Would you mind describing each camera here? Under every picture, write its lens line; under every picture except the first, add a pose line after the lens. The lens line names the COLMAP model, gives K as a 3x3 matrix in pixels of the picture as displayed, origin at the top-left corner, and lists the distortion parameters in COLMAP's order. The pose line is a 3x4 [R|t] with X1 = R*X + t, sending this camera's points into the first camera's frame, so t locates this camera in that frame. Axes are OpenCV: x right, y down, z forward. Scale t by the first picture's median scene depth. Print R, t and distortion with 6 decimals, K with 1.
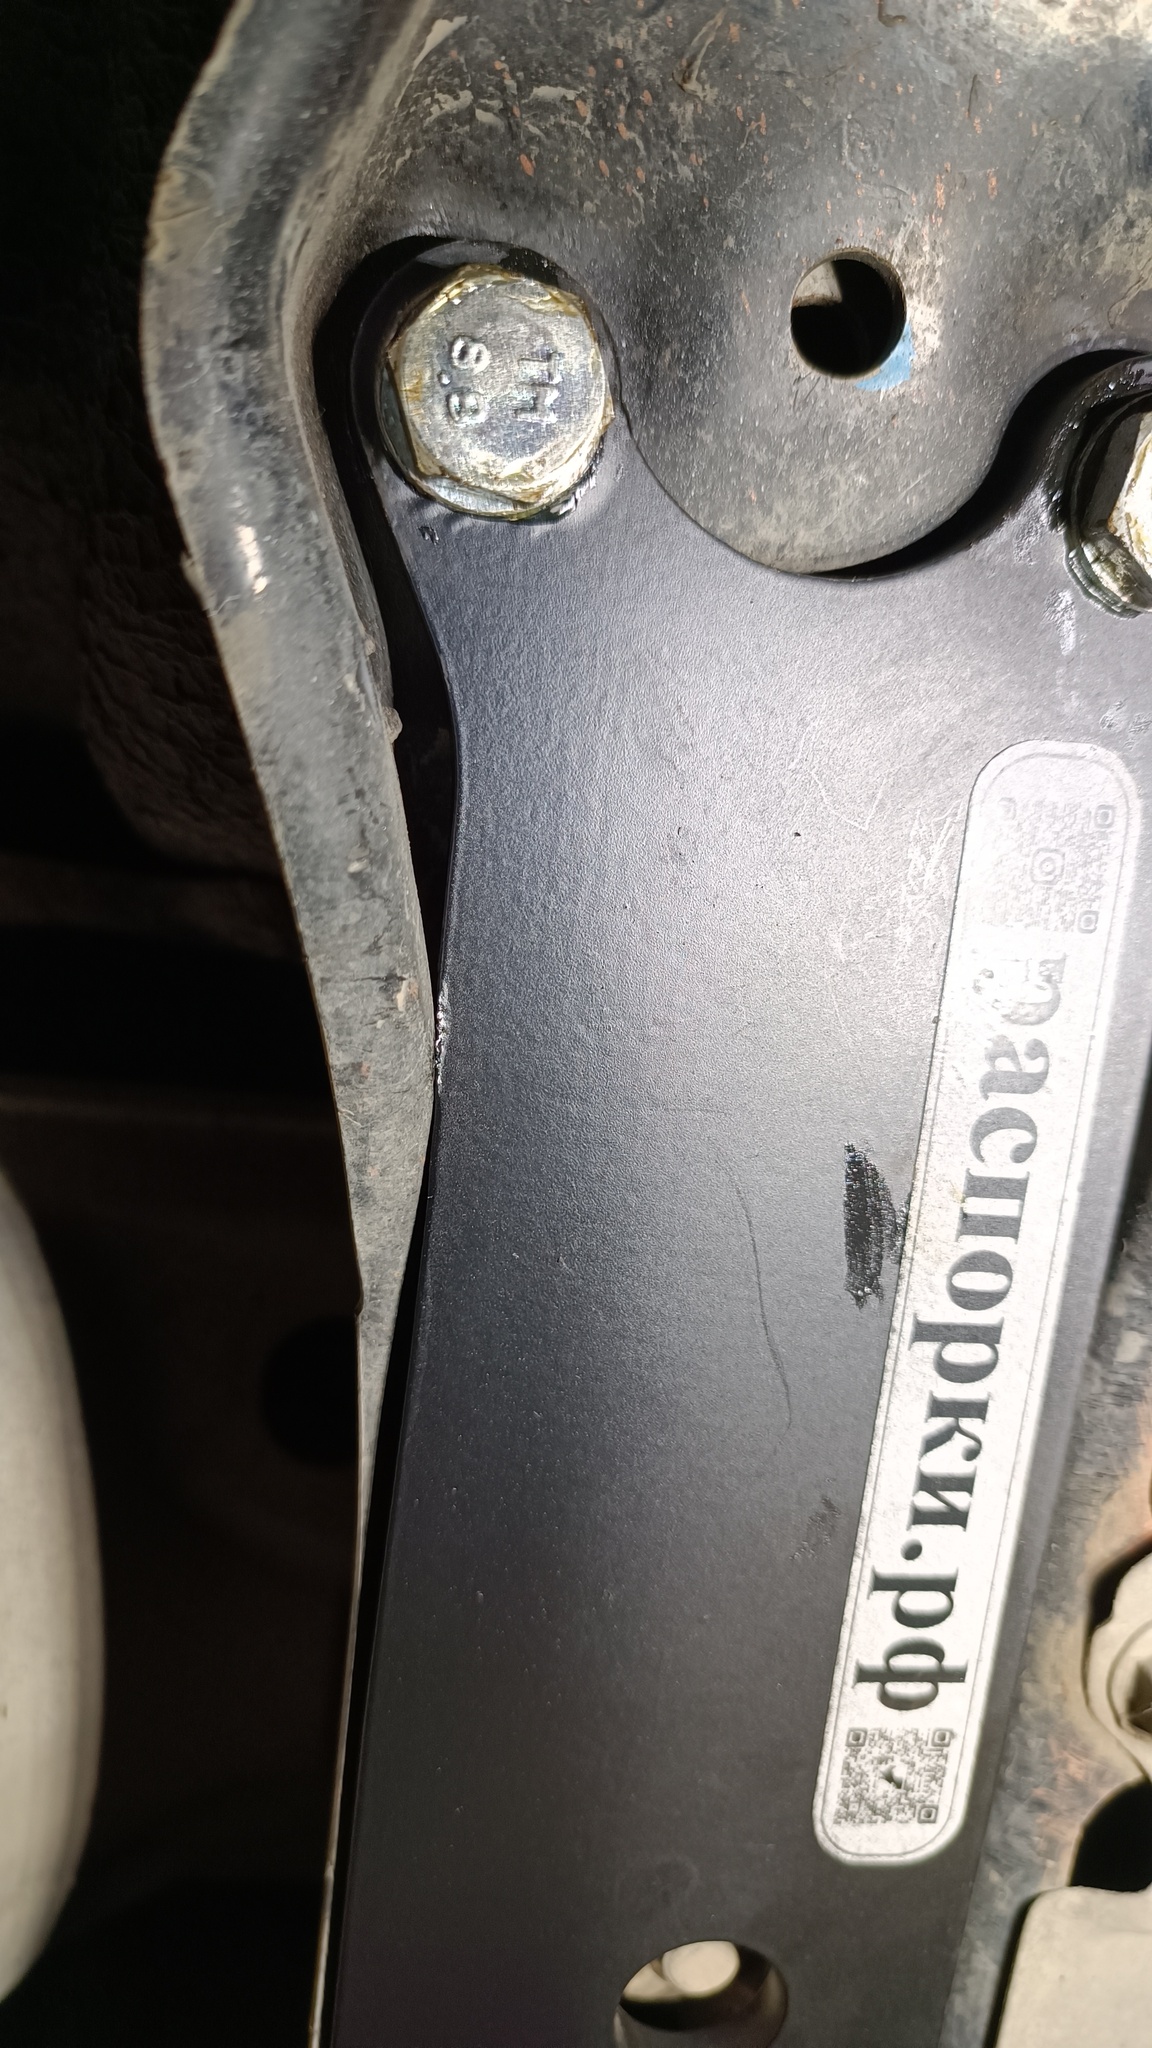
lens RADIAL K [[1599.8, 0, 576.0], [0, 1599.8, 1024.0], [0, 0, 1]] dist [-0.043027, 0.015846]
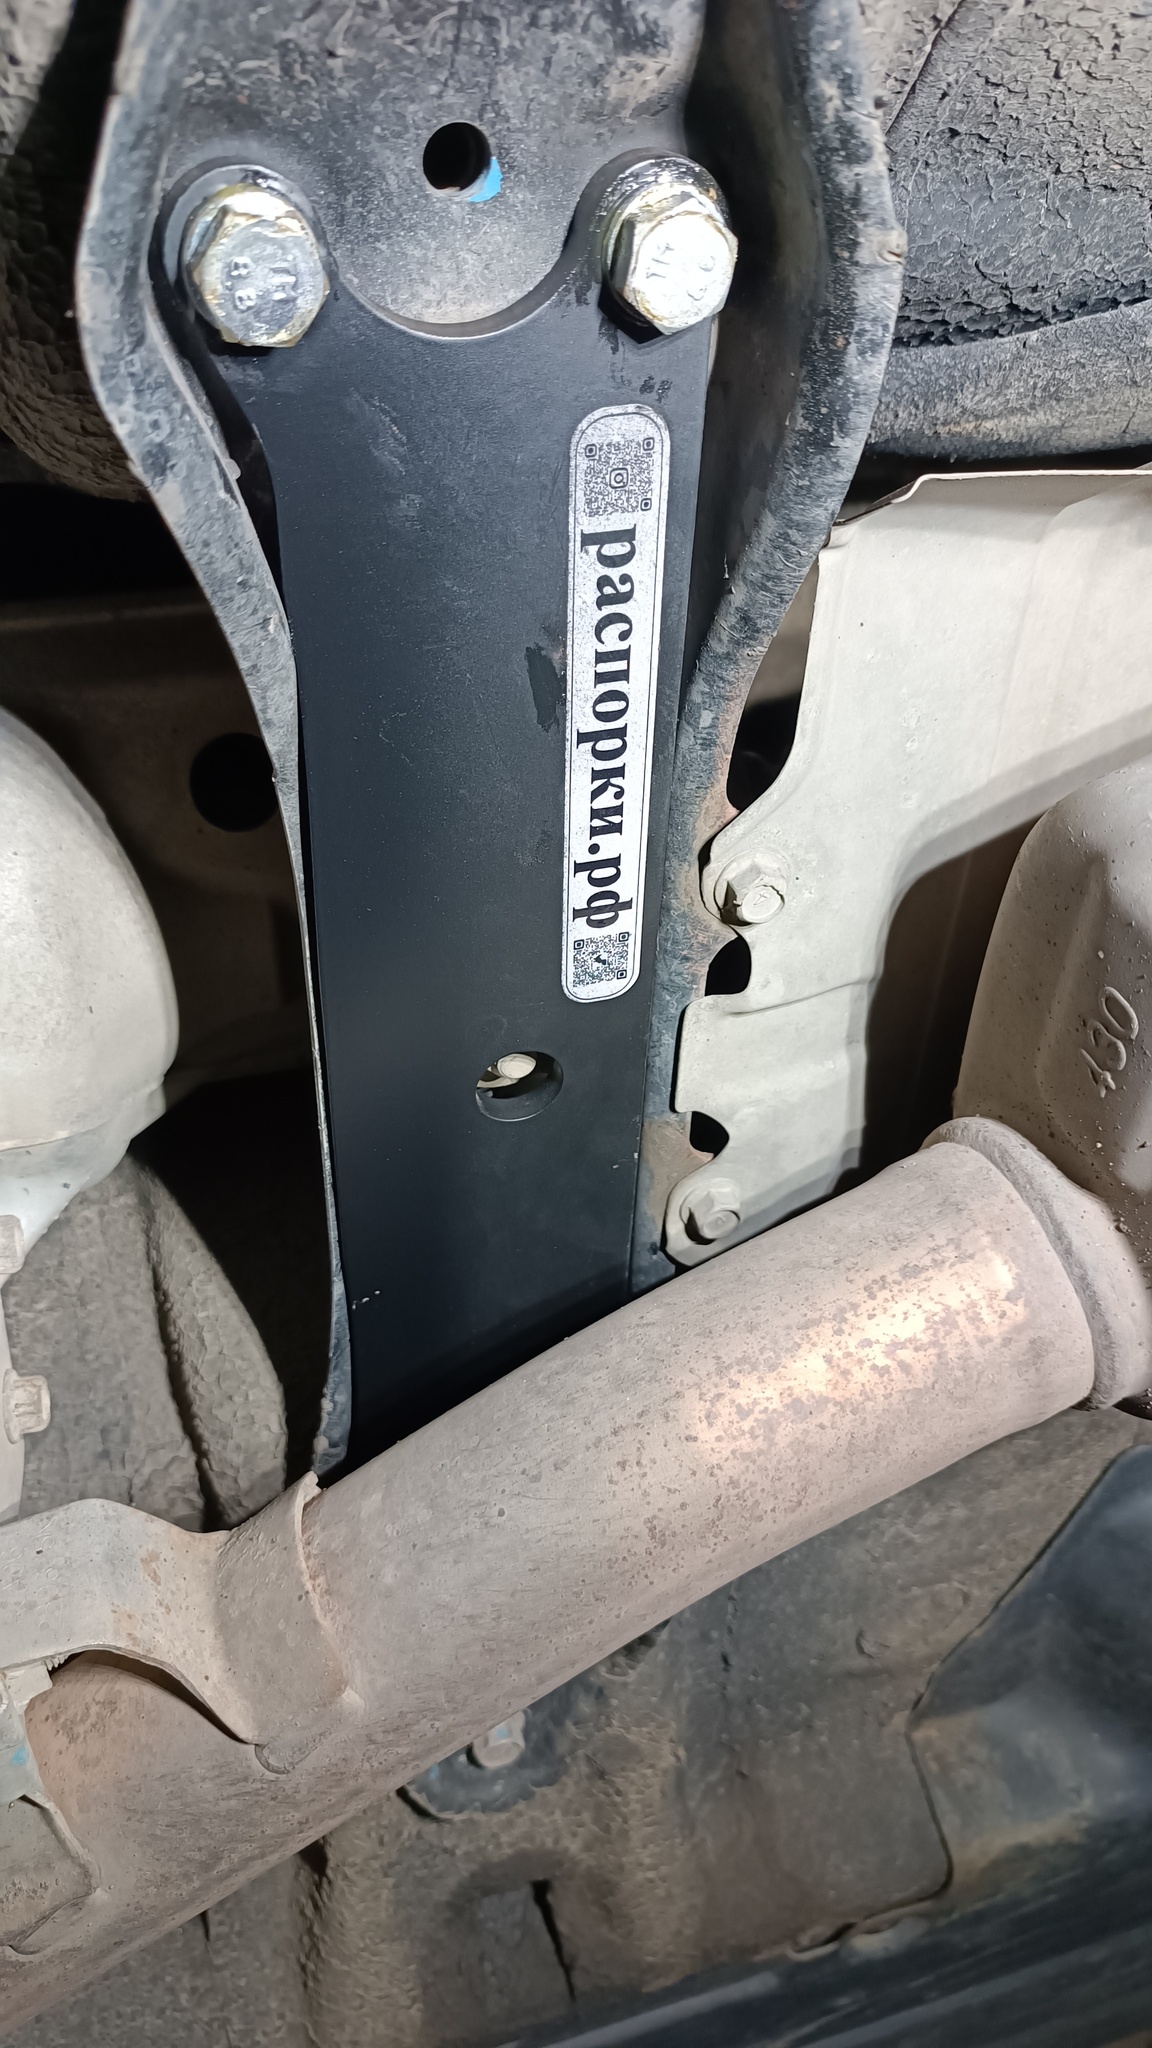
lens RADIAL K [[1532.6, 0, 576.0], [0, 1532.6, 1024.0], [0, 0, 1]] dist [0.006738, -0.020626]
pose [[0.982056, -0.171309, 0.078860, 0.015339], [0.114923, 0.875162, 0.469984, -0.363606], [-0.149528, -0.452488, 0.879145, -0.725929]]
